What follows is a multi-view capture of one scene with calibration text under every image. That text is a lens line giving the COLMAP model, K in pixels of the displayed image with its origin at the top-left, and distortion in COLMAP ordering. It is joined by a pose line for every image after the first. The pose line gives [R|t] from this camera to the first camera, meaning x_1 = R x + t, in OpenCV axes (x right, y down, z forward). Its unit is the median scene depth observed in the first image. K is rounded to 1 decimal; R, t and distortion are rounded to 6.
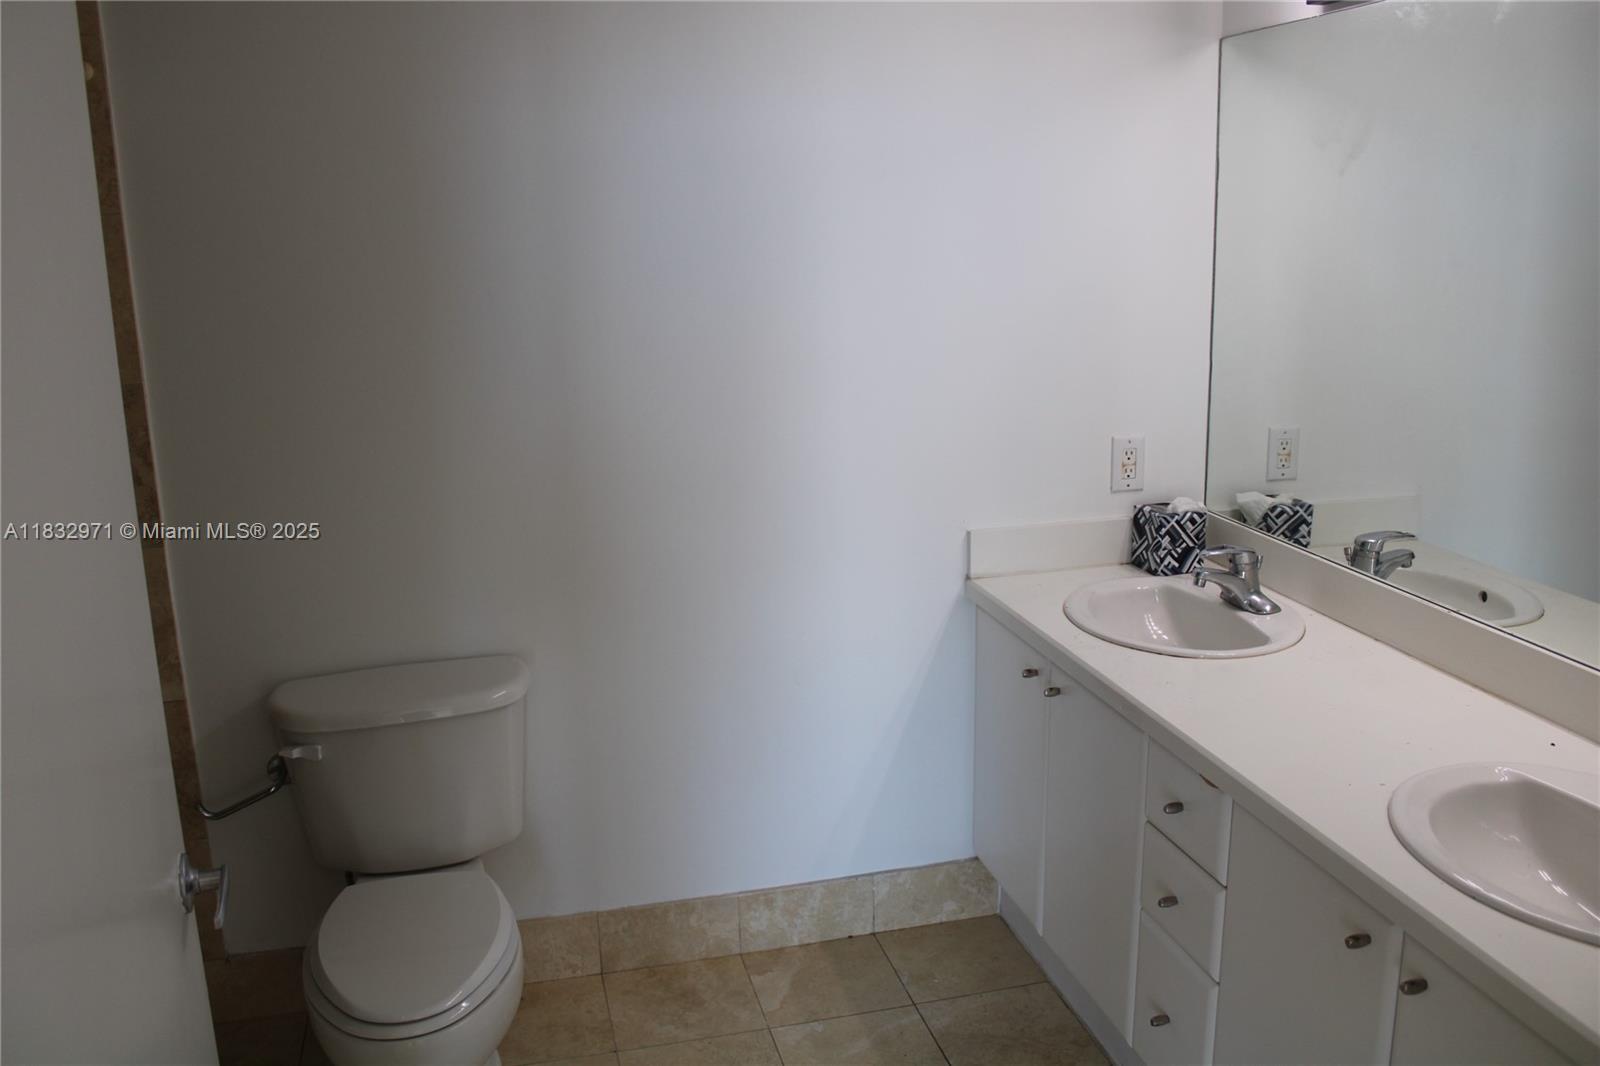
lens RADIAL K [[1344.8, 0, 800.0], [0, 1344.8, 533.0], [0, 0, 1]] dist [-0.157158, 0.143972]
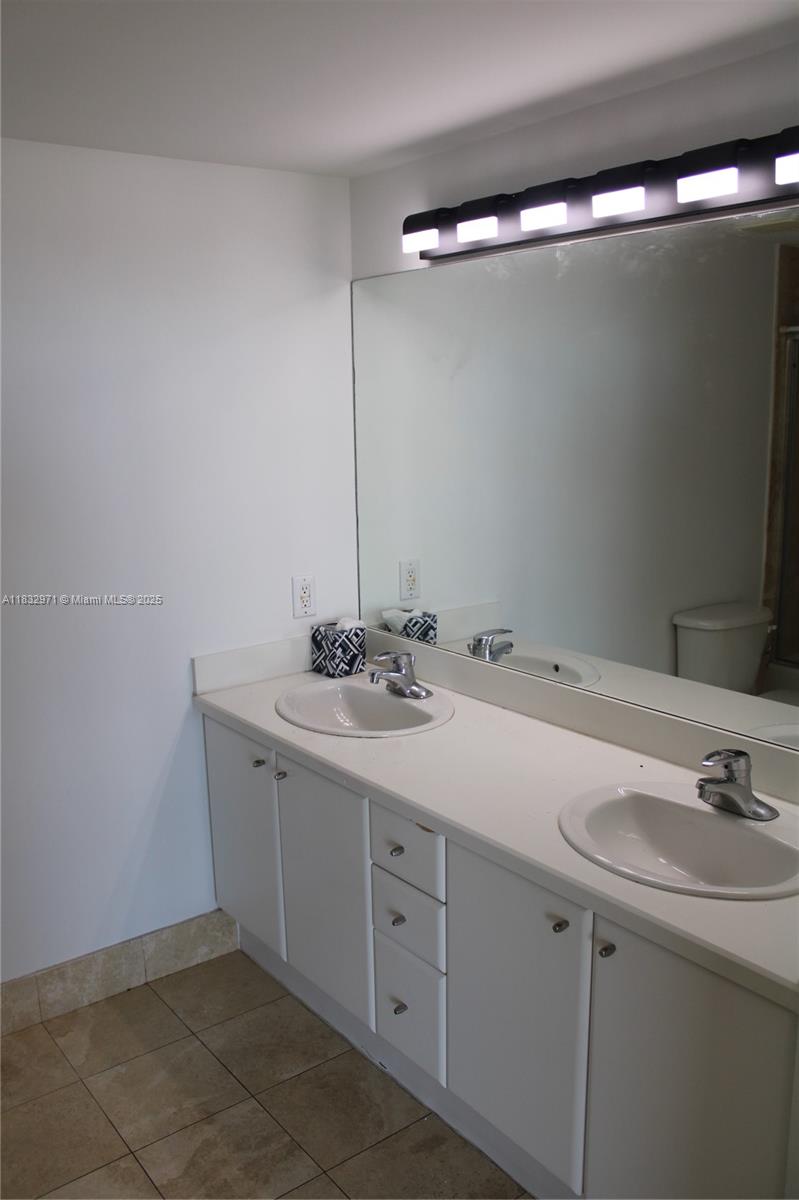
lens RADIAL K [[1008.6, 0, 386.6], [0, 1008.6, 612.7], [0, 0, 1]] dist [-0.157158, 0.143972]
pose [[0.919235, -0.081087, 0.385270, -0.069986], [0.093717, 0.995499, -0.014085, -0.014133], [-0.382394, 0.049053, 0.922696, 0.038705]]
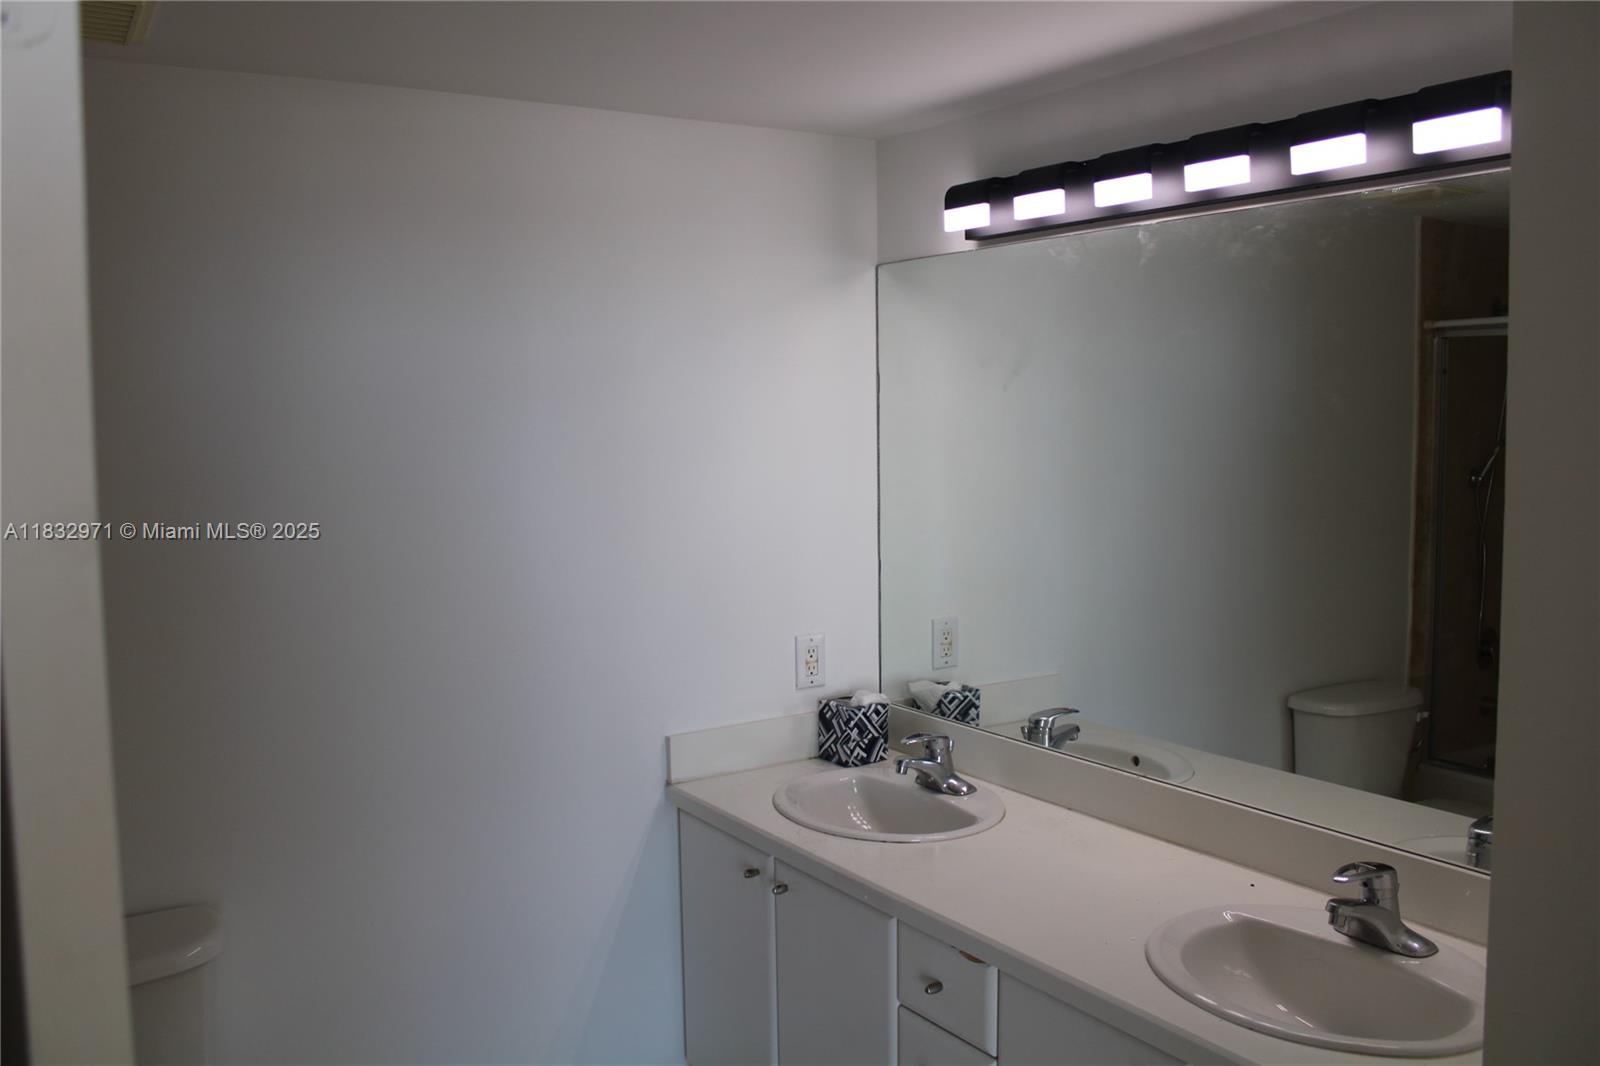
lens RADIAL K [[1344.8, 0, 800.0], [0, 1344.8, 533.0], [0, 0, 1]] dist [-0.157158, 0.143972]
pose [[0.945427, -0.021746, 0.325108, -0.103348], [0.070341, 0.987864, -0.138478, -0.006442], [-0.318151, 0.153790, 0.935483, 0.005139]]
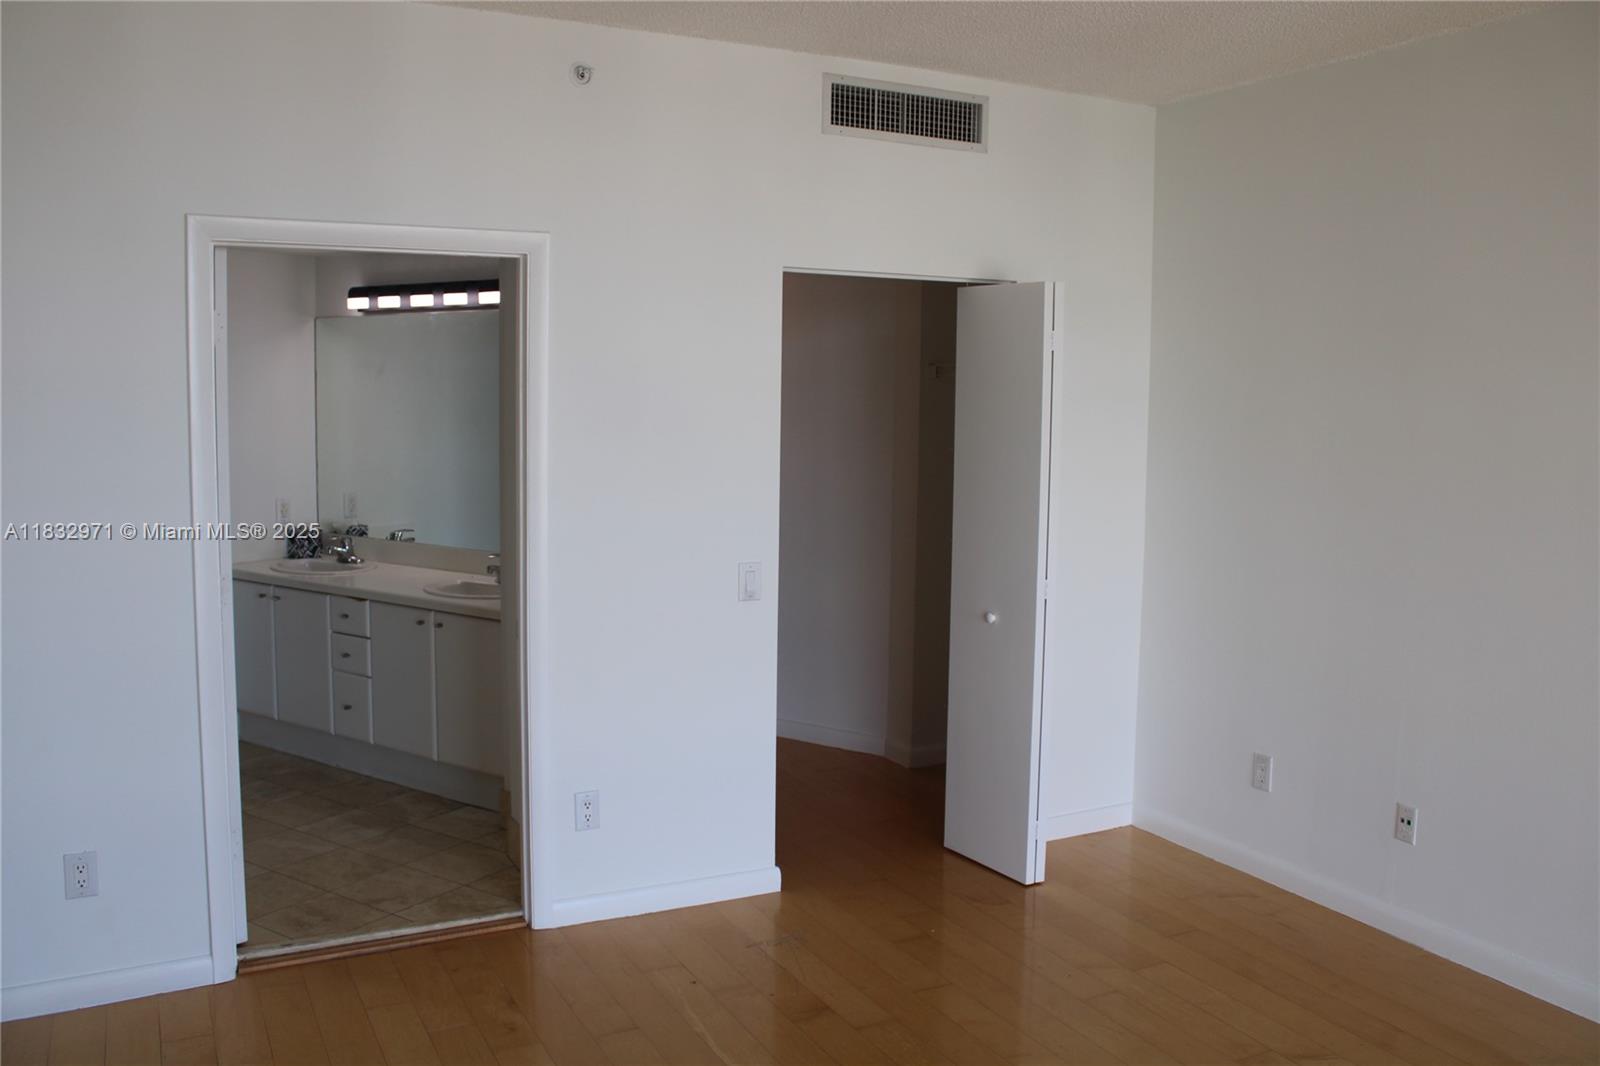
lens RADIAL K [[1309.7, 0, 800.0], [0, 1309.7, 533.0], [0, 0, 1]] dist [-0.158162, 0.120375]
pose [[0.721671, -0.042007, 0.690961, -0.591076], [0.130891, 0.988432, -0.076617, 0.256100], [-0.679749, 0.145733, 0.718821, -1.061985]]
